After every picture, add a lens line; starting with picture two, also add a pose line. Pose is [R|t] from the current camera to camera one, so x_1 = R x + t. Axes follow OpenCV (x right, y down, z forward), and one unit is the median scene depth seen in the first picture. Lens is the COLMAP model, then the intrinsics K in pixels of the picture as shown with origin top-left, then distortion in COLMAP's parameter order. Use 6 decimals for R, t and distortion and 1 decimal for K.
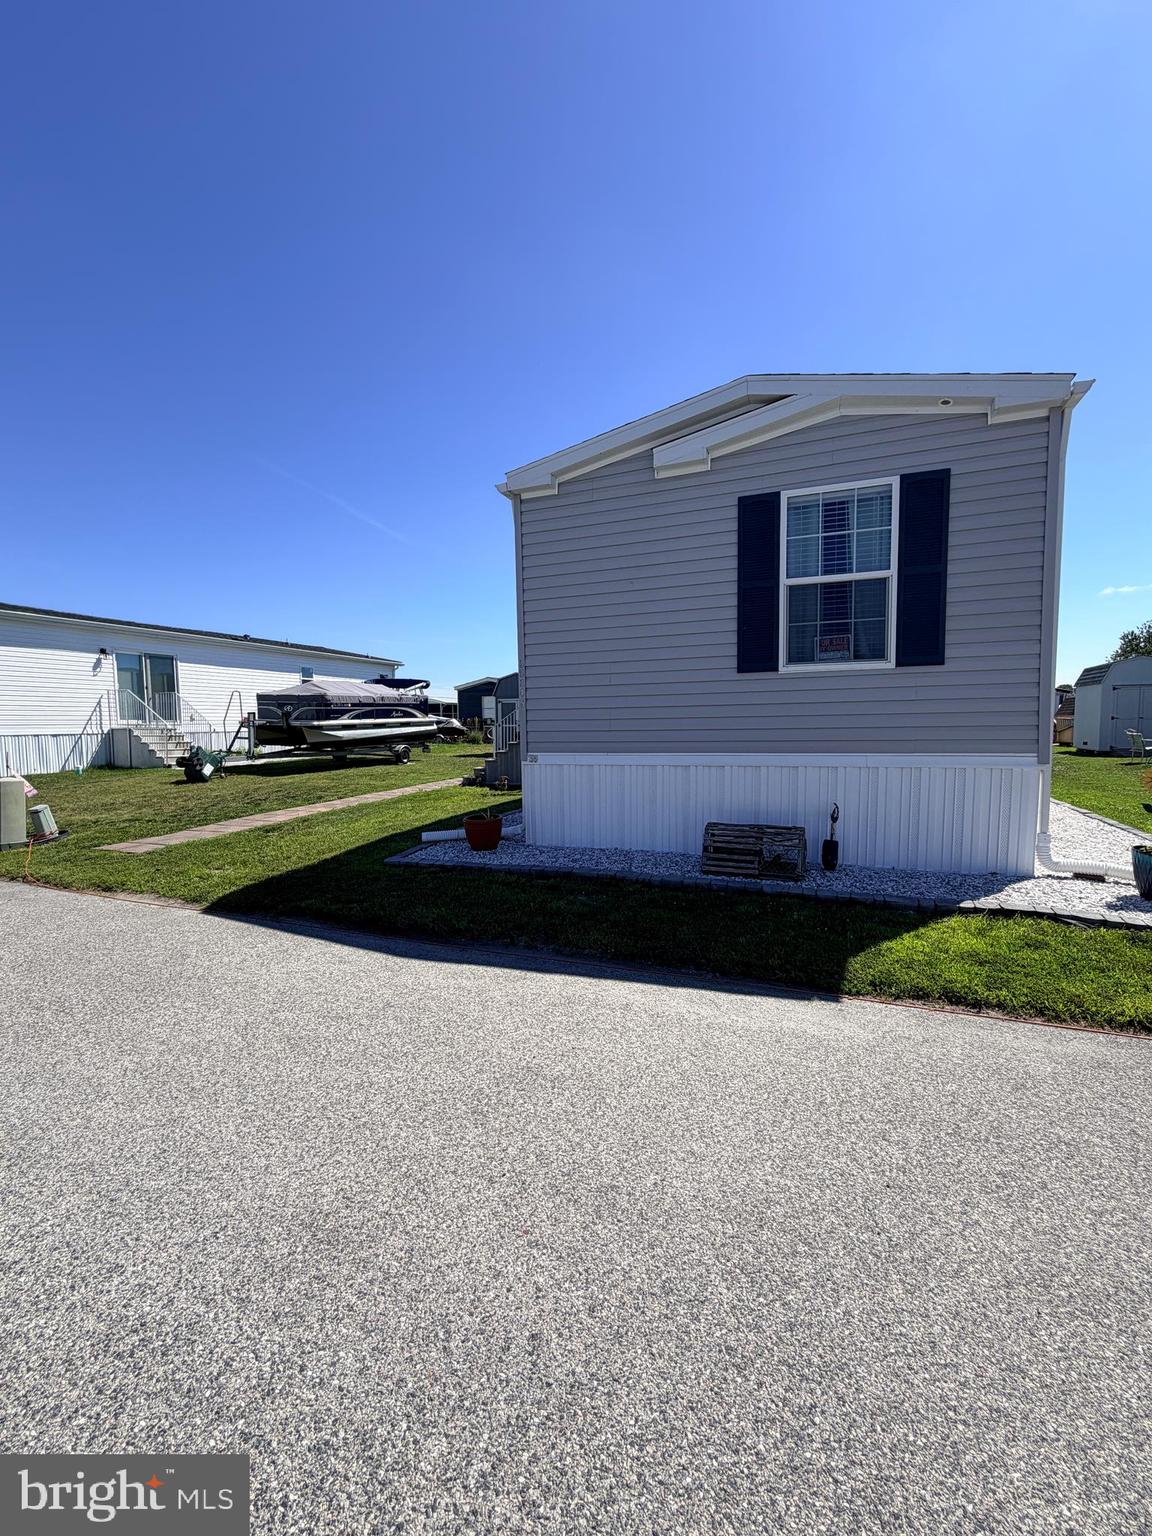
lens RADIAL K [[630.5, 0, 582.3], [0, 630.5, 771.0], [0, 0, 1]] dist [-0.010504, 0.009697]
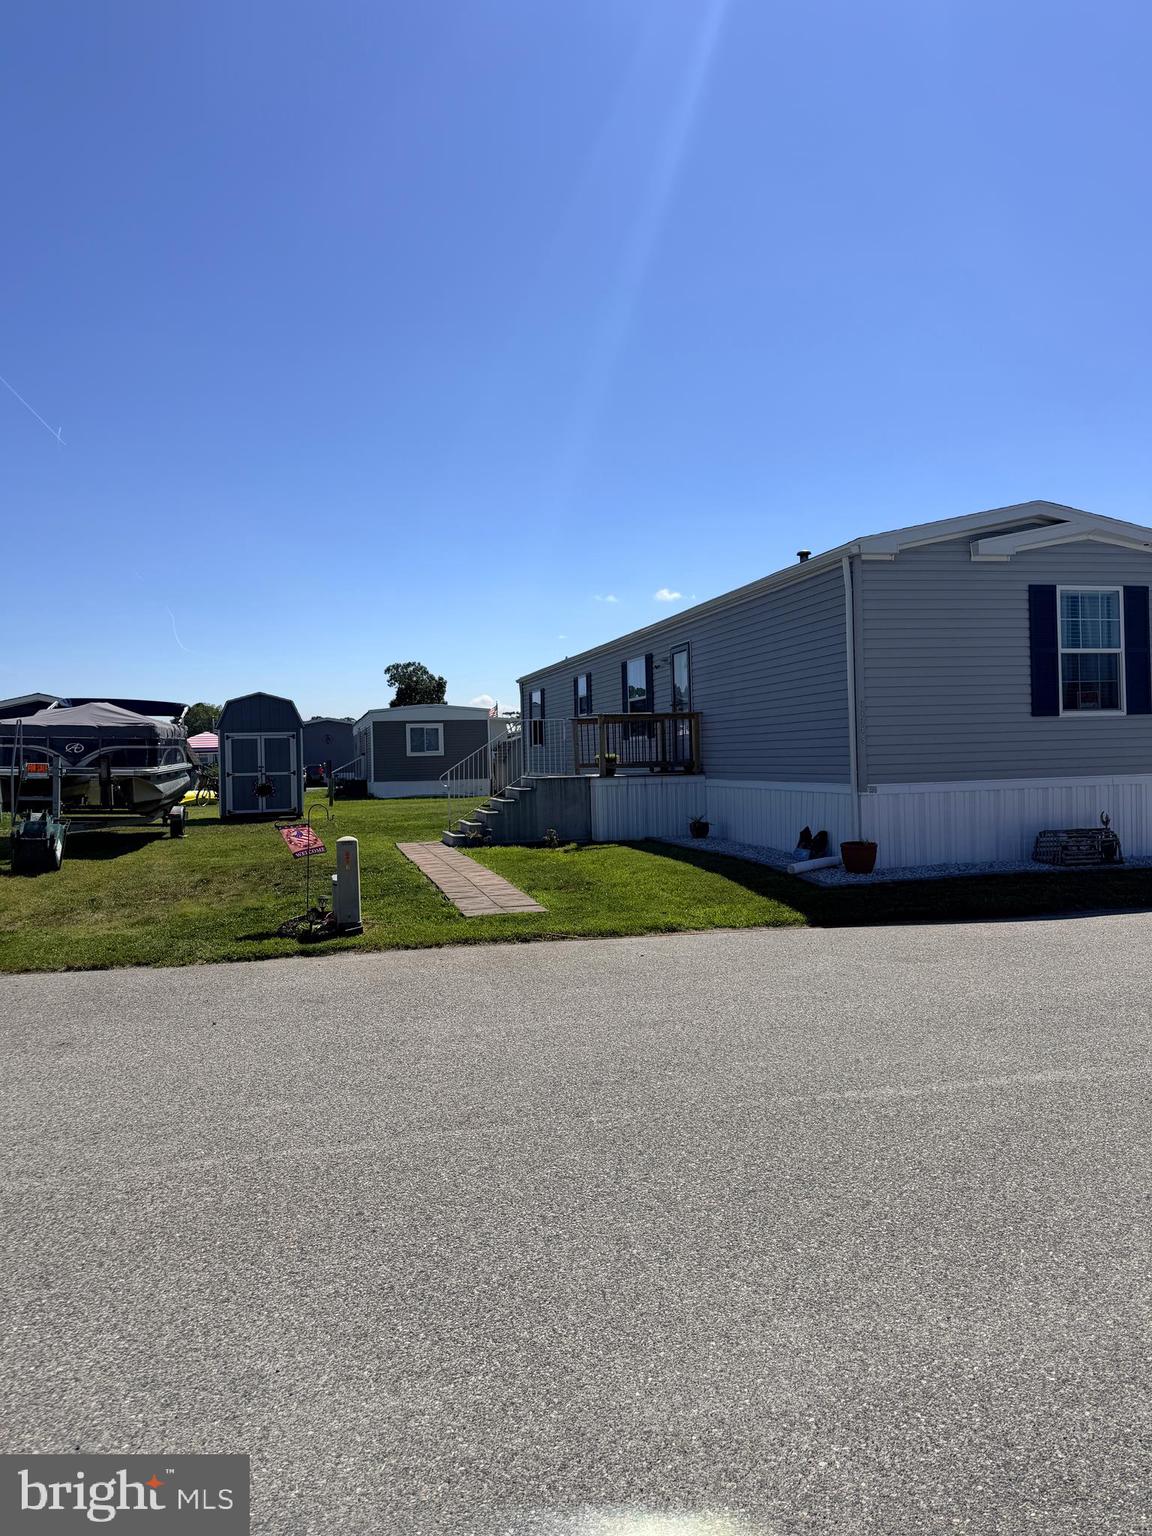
lens RADIAL K [[1050.6, 0, 576.0], [0, 1050.6, 768.0], [0, 0, 1]] dist [0.156746, -0.302280]
pose [[0.824792, -0.014122, 0.565260, -1.890680], [0.059480, 0.996309, -0.061898, 0.033267], [-0.562299, 0.084675, 0.822587, -0.297104]]
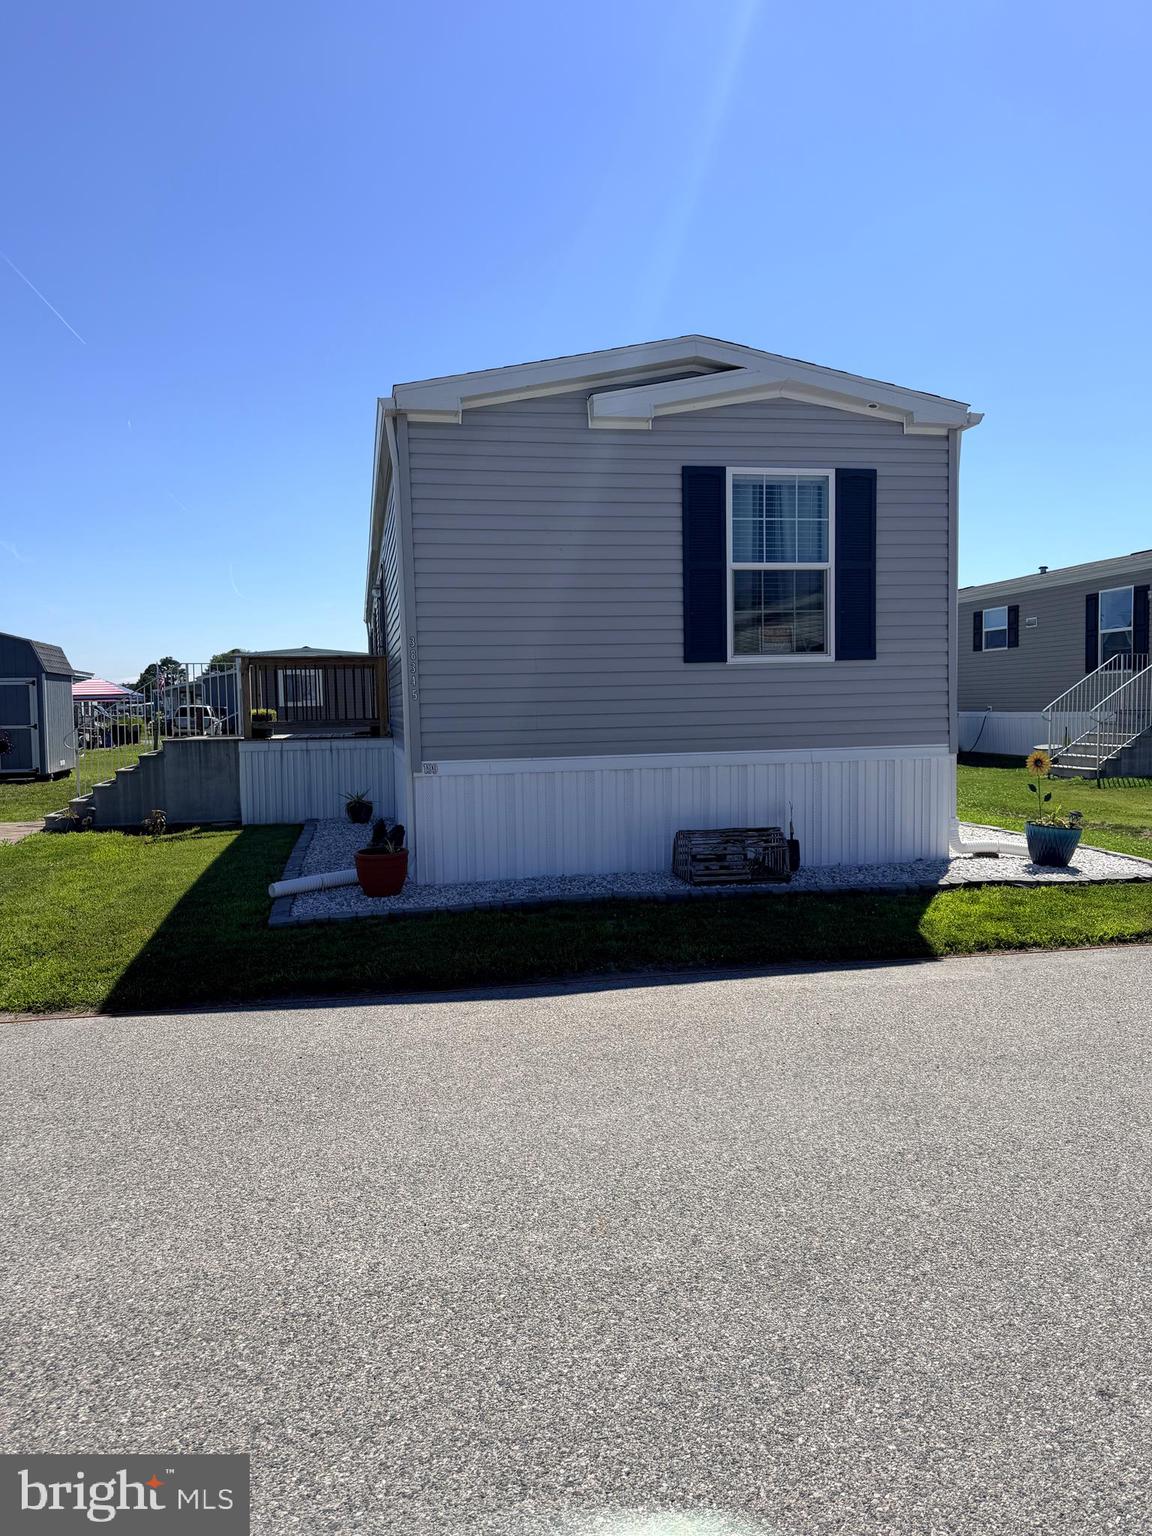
lens RADIAL K [[1050.6, 0, 576.0], [0, 1050.6, 768.0], [0, 0, 1]] dist [0.156746, -0.302280]
pose [[0.845245, -0.033981, 0.533298, -0.726650], [0.050138, 0.998617, -0.015836, 0.009906], [-0.532022, 0.040123, 0.845779, -0.186073]]
